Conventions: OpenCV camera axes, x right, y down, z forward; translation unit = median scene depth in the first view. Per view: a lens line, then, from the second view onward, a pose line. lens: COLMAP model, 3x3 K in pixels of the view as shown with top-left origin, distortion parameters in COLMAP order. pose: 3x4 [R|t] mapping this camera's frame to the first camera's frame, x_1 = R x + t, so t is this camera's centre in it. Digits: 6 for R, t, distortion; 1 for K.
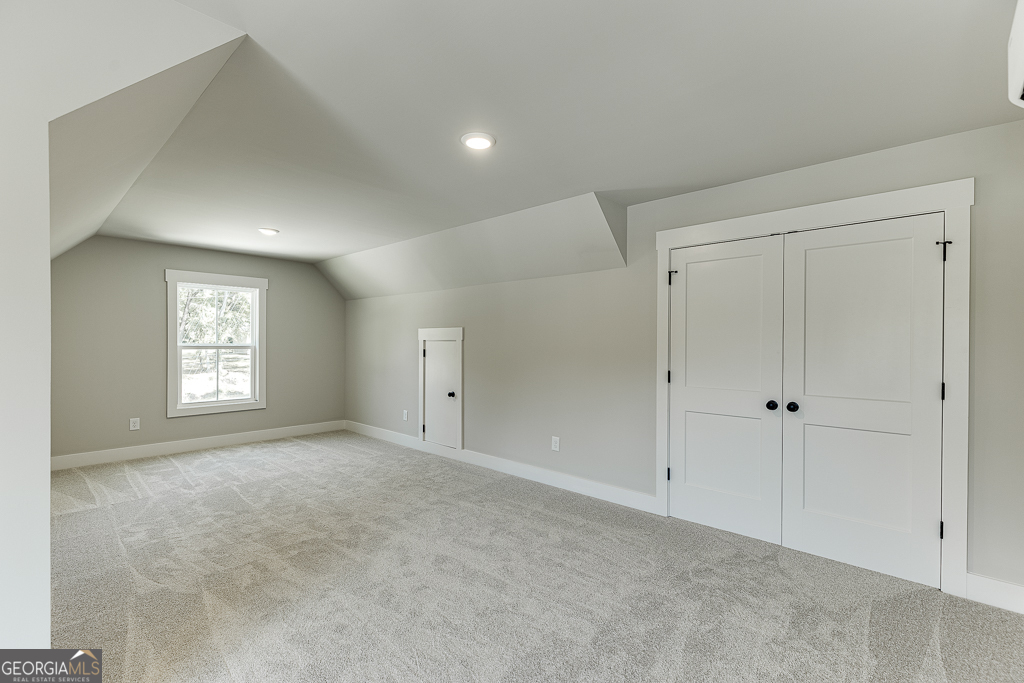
lens RADIAL K [[457.9, 0, 521.0], [0, 457.9, 347.4], [0, 0, 1]] dist [0.004636, -0.001363]
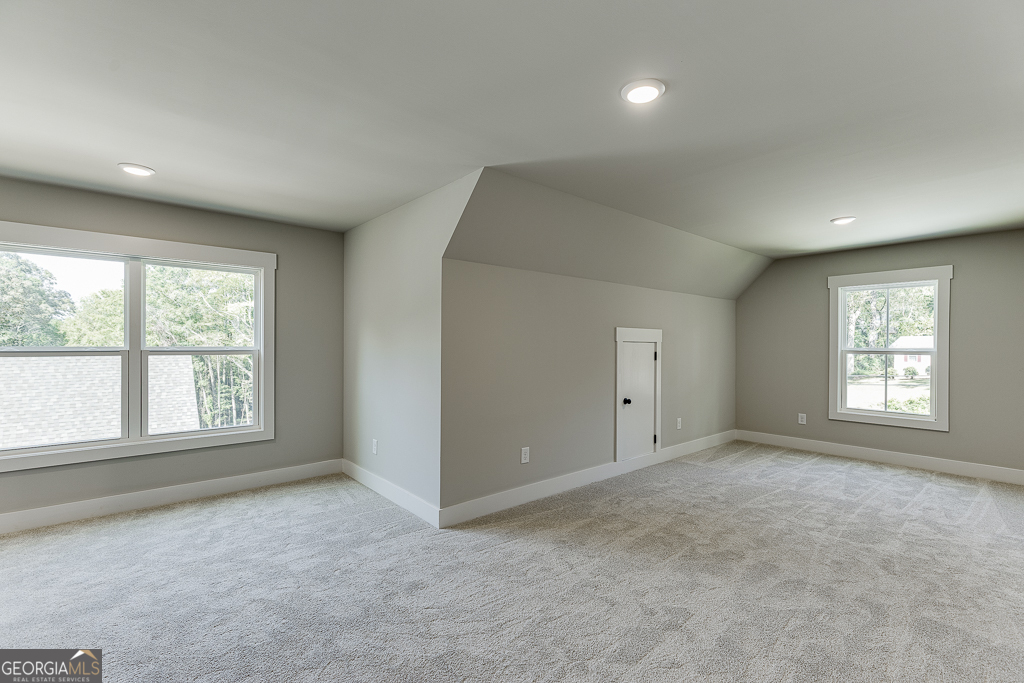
lens RADIAL K [[457.9, 0, 521.1], [0, 457.9, 337.2], [0, 0, 1]] dist [0.004636, -0.001363]
pose [[-0.115526, -0.020937, -0.993084, 0.487561], [-0.016206, 0.999684, -0.019190, -0.002312], [0.993172, 0.013877, -0.115829, 0.586558]]
